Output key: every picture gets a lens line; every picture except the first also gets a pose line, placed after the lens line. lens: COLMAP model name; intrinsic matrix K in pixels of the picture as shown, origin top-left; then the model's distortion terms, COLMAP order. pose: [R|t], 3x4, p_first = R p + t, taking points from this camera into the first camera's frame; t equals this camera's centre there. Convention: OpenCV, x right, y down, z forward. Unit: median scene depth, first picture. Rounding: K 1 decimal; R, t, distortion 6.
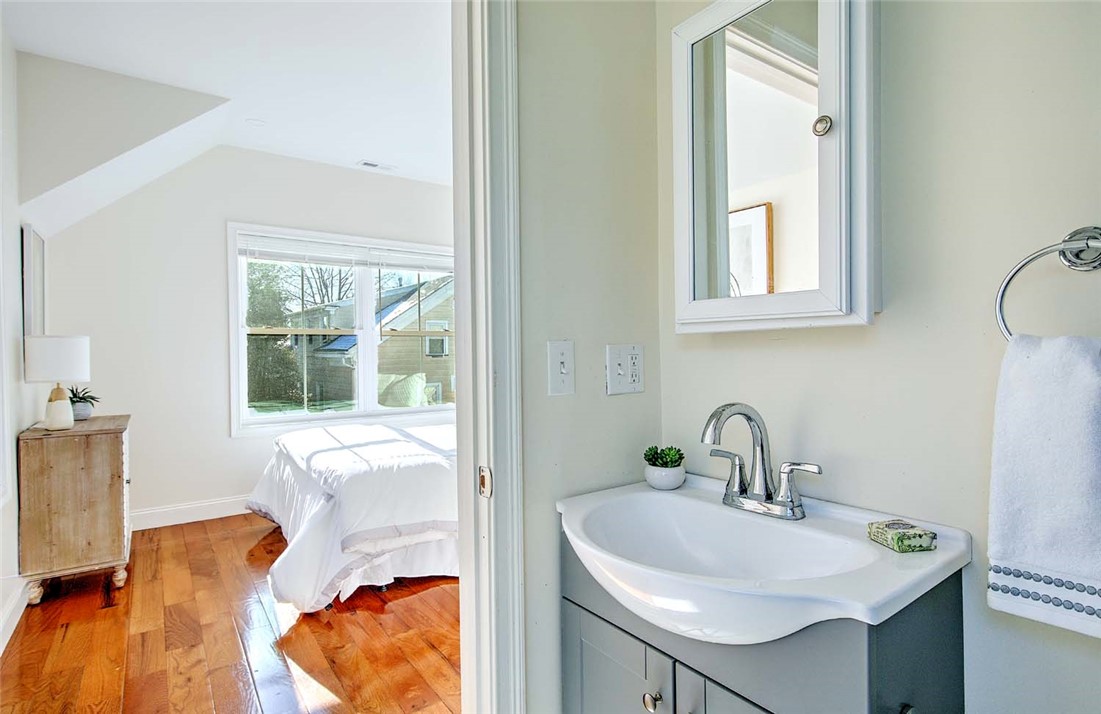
lens RADIAL K [[563.6, 0, 551.3], [0, 563.6, 350.5], [0, 0, 1]] dist [-0.000911, 0.000874]
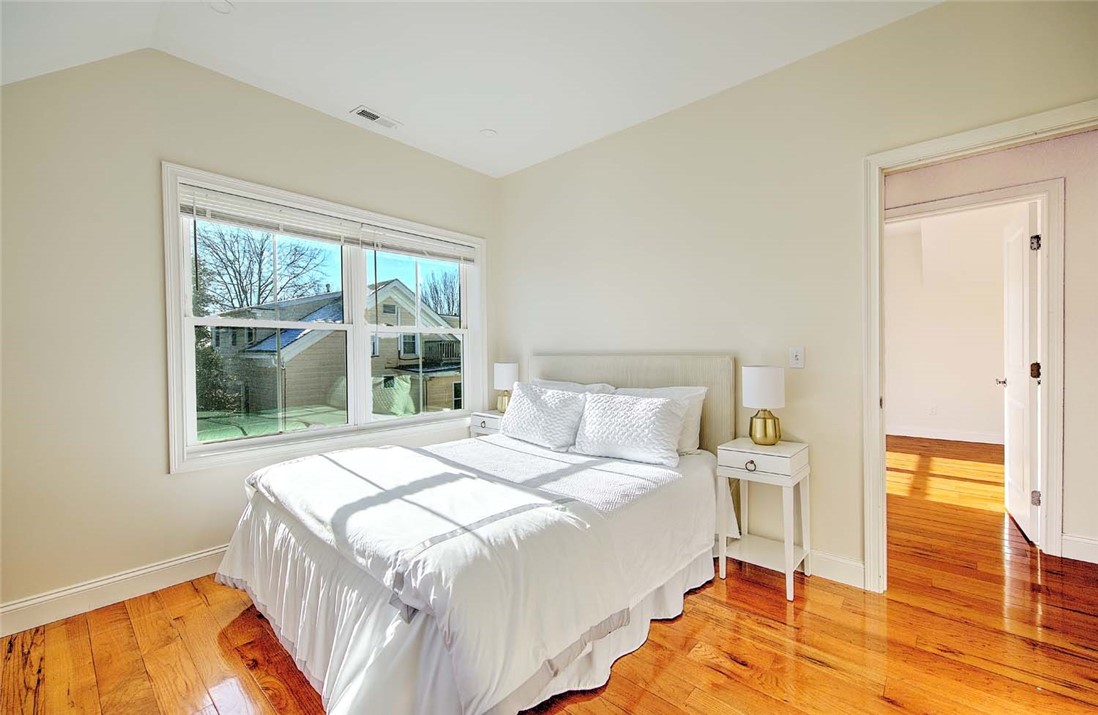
lens RADIAL K [[453.8, 0, 551.3], [0, 453.8, 355.6], [0, 0, 1]] dist [0.003543, -0.001373]
pose [[0.975873, 0.000538, 0.218337, -0.225934], [-0.001906, 0.999980, 0.006053, 0.004679], [-0.218329, -0.006323, 0.975855, 0.341238]]
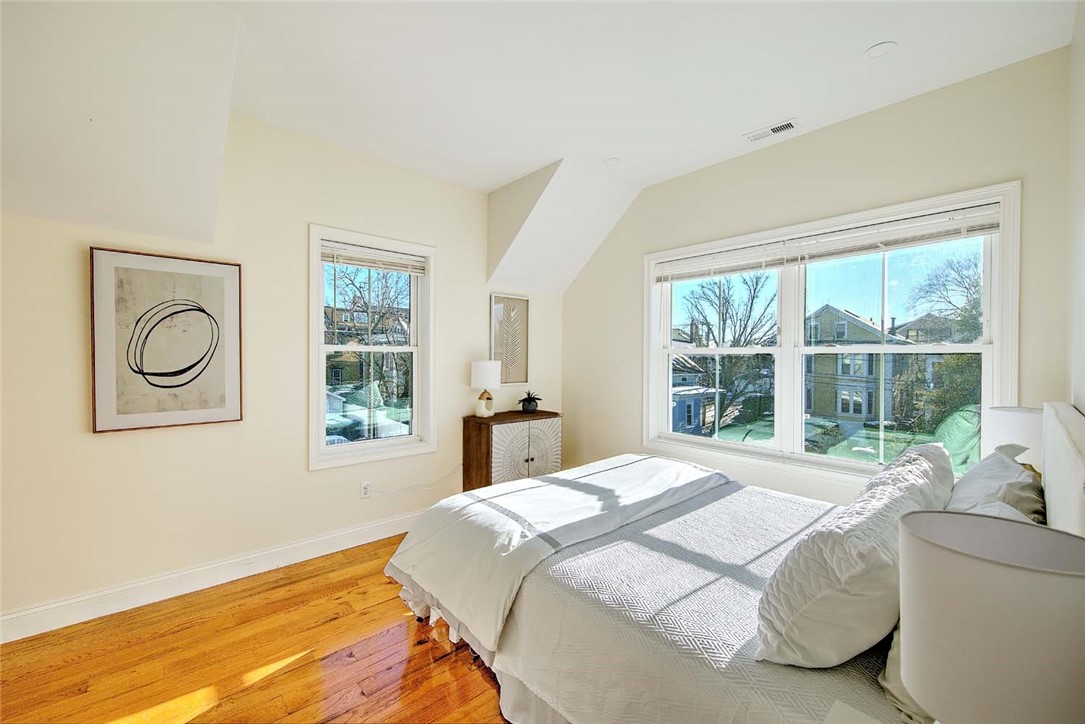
lens RADIAL K [[433.5, 0, 542.5], [0, 433.5, 361.6], [0, 0, 1]] dist [0.003666, -0.001008]
pose [[0.105333, 0.004084, -0.994429, 0.254907], [-0.018504, 0.999826, 0.002147, -0.015613], [0.994265, 0.018175, 0.105390, 0.696460]]
